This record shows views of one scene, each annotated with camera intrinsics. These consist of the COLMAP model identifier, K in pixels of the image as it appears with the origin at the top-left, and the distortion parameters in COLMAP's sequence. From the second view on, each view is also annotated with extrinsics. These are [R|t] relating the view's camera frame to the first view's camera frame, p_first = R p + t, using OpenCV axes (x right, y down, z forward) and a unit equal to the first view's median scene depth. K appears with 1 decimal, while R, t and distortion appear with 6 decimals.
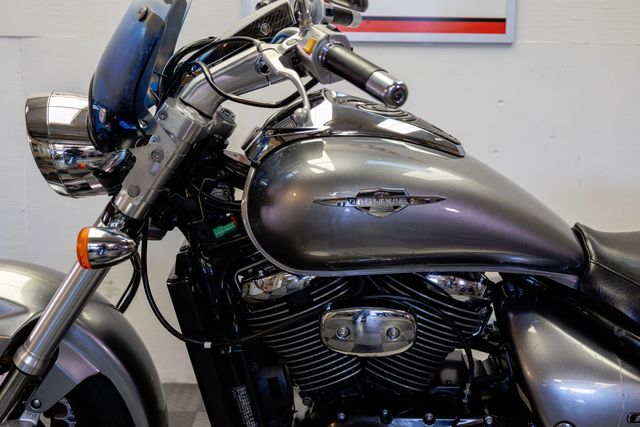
lens RADIAL K [[916.0, 0, 320.0], [0, 916.0, 213.5], [0, 0, 1]] dist [0.016254, -0.005391]
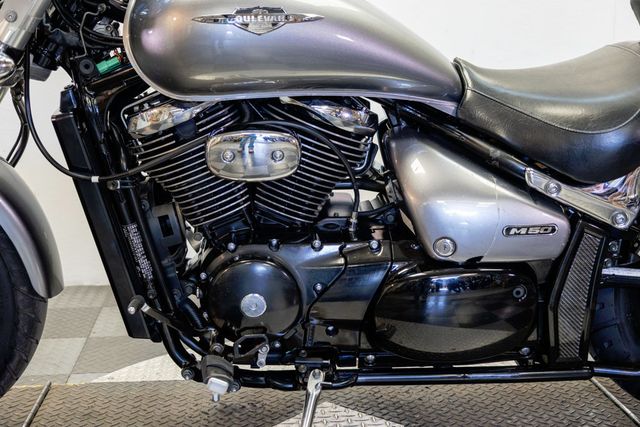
lens RADIAL K [[916.0, 0, 320.0], [0, 916.0, 213.5], [0, 0, 1]] dist [0.016254, -0.005391]
pose [[0.995888, -0.030295, 0.085382, 0.035656], [0.027358, 0.999000, 0.035369, 0.151293], [-0.086368, -0.032888, 0.995720, -0.023427]]
